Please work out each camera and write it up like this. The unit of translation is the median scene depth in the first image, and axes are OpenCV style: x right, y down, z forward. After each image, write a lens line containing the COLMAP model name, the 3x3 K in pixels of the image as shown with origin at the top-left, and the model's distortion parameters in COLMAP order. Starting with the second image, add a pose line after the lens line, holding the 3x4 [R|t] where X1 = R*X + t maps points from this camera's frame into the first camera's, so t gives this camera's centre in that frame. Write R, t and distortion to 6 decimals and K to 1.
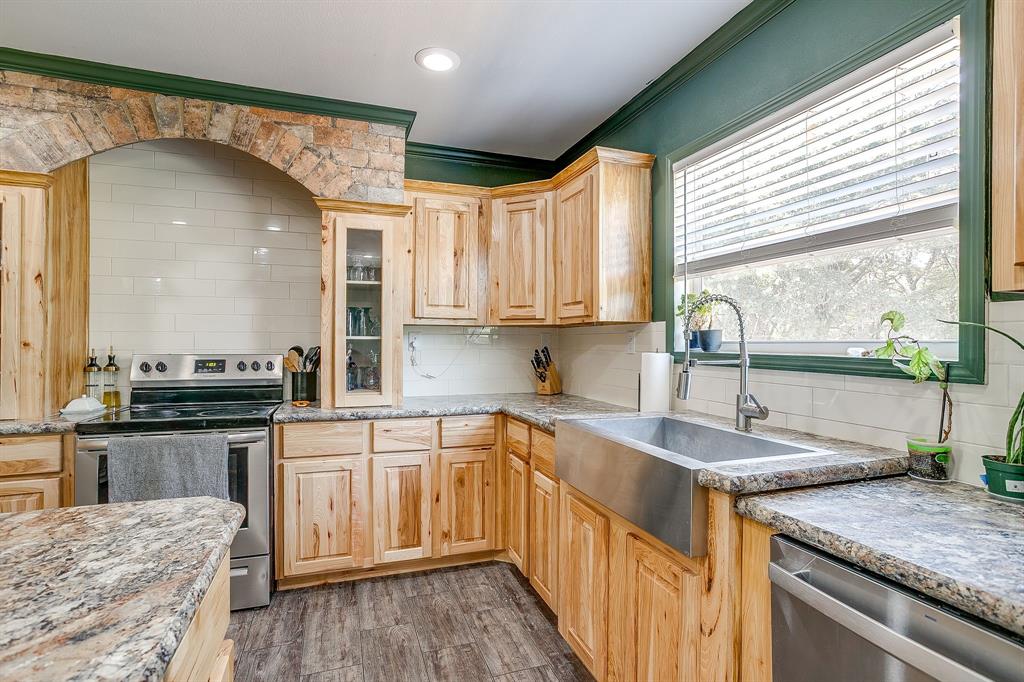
lens RADIAL K [[498.8, 0, 512.0], [0, 498.8, 341.0], [0, 0, 1]] dist [-0.001404, -0.000236]
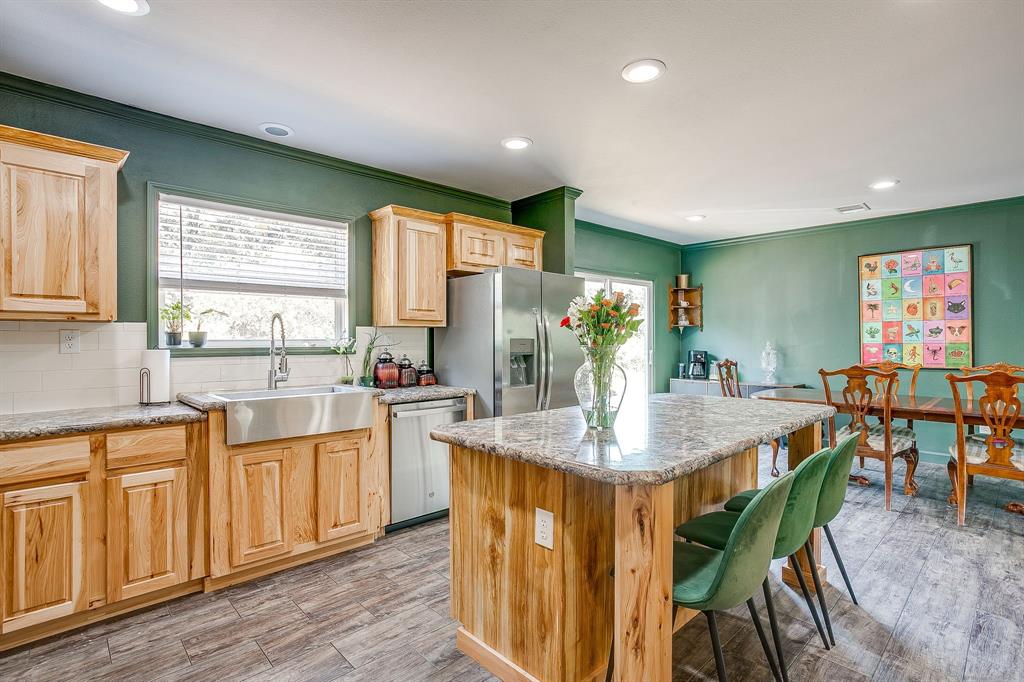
lens RADIAL K [[498.8, 0, 512.0], [0, 498.8, 341.0], [0, 0, 1]] dist [-0.001404, -0.000236]
pose [[-0.412266, -0.004557, 0.911052, -1.196290], [-0.000436, 0.999988, 0.004805, -0.002691], [-0.911063, 0.001584, -0.412264, 0.763504]]
